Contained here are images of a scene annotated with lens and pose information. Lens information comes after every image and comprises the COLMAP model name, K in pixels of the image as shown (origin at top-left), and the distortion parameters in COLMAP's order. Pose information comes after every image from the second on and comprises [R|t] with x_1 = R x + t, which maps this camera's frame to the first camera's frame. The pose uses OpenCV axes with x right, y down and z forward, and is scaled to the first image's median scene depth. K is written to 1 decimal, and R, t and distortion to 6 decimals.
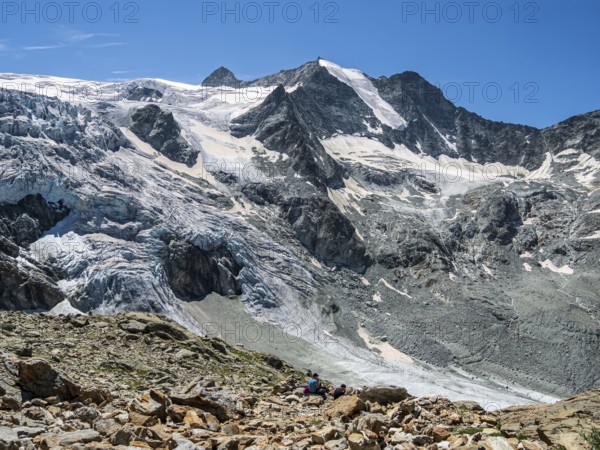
lens RADIAL K [[500.2, 0, 299.2], [0, 500.2, 216.4], [0, 0, 1]] dist [-0.013174, 0.003969]
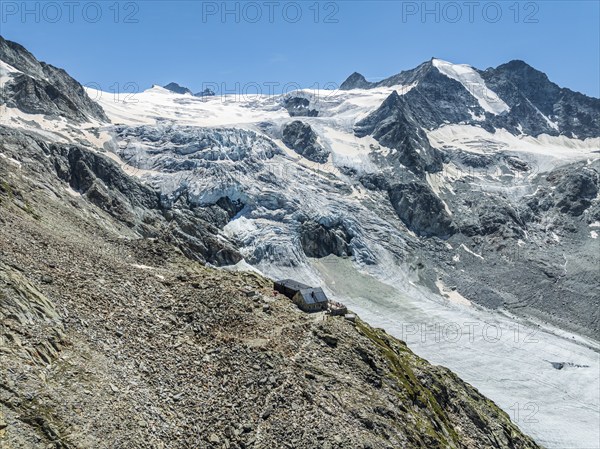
lens RADIAL K [[418.4, 0, 300.0], [0, 418.4, 224.5], [0, 0, 1]] dist [-0.039443, 0.006448]
pose [[0.948661, -0.008815, -0.316172, 0.081458], [0.038971, 0.995253, 0.089183, -0.033334], [0.313885, -0.096926, 0.944501, -0.136694]]
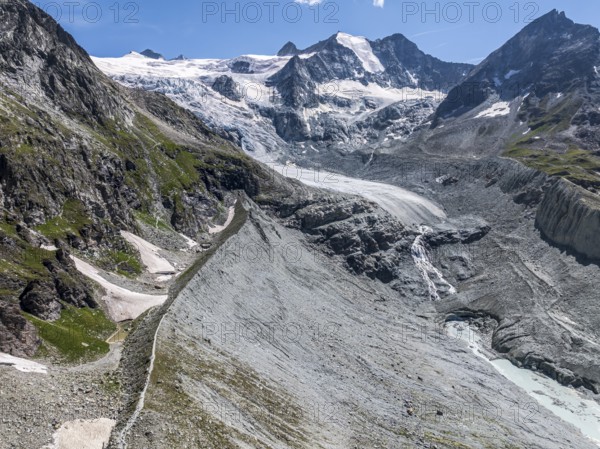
lens RADIAL K [[418.4, 0, 300.0], [0, 418.4, 224.5], [0, 0, 1]] dist [-0.039443, 0.006448]
pose [[0.959990, 0.008163, -0.279916, 0.509032], [0.038625, 0.986161, 0.161227, 0.133305], [0.277359, -0.165588, 0.946389, -0.698539]]
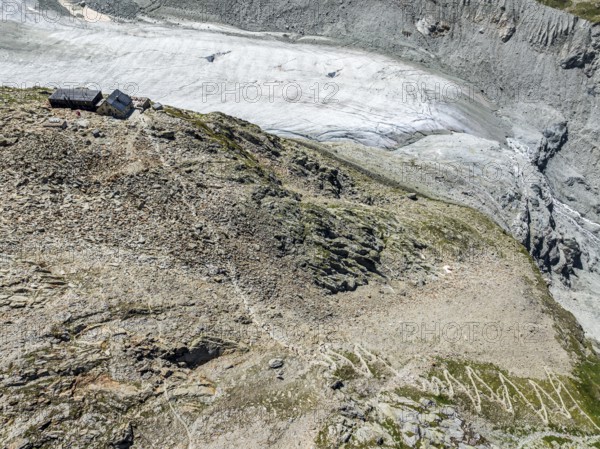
lens RADIAL K [[418.4, 0, 300.0], [0, 418.4, 224.5], [0, 0, 1]] dist [-0.039443, 0.006448]
pose [[0.845788, -0.400108, 0.352924, 0.027920], [0.022906, 0.688127, 0.725229, -0.067787], [-0.533026, -0.605306, 0.591175, -0.146595]]
